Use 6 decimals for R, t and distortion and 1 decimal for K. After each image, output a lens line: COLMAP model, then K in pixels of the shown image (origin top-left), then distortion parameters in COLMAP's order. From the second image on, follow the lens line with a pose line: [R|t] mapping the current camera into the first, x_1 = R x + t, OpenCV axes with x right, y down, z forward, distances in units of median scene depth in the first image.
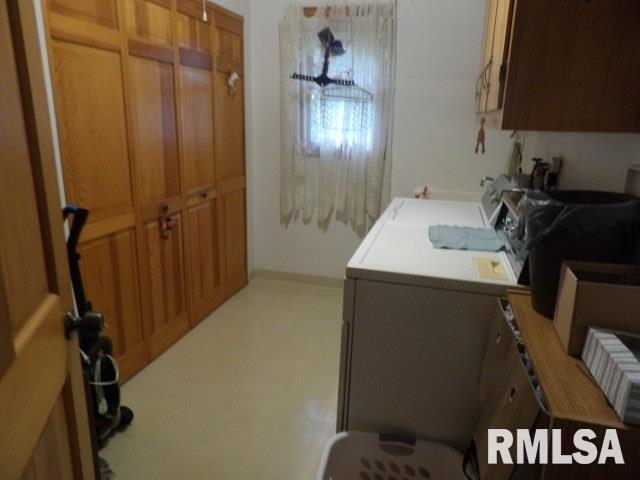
lens RADIAL K [[458.7, 0, 320.0], [0, 458.7, 240.0], [0, 0, 1]] dist [-0.014653, 0.004589]
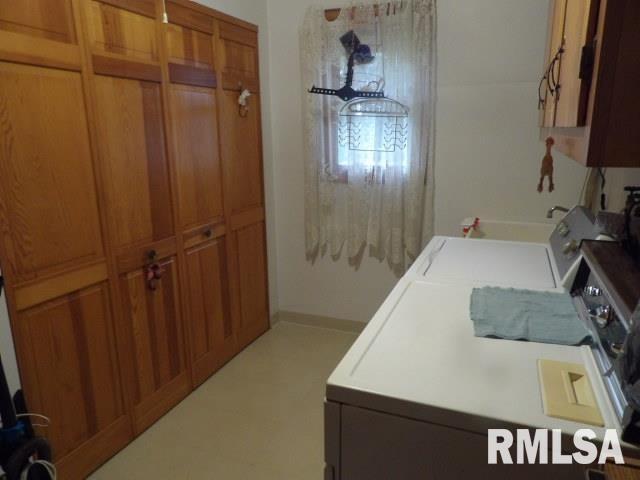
lens RADIAL K [[458.7, 0, 320.0], [0, 458.7, 240.0], [0, 0, 1]] dist [-0.014653, 0.004589]
pose [[0.991779, -0.009067, -0.127637, 0.064830], [0.005231, 0.999525, -0.030360, -0.058960], [0.127852, 0.029443, 0.991356, 0.181418]]
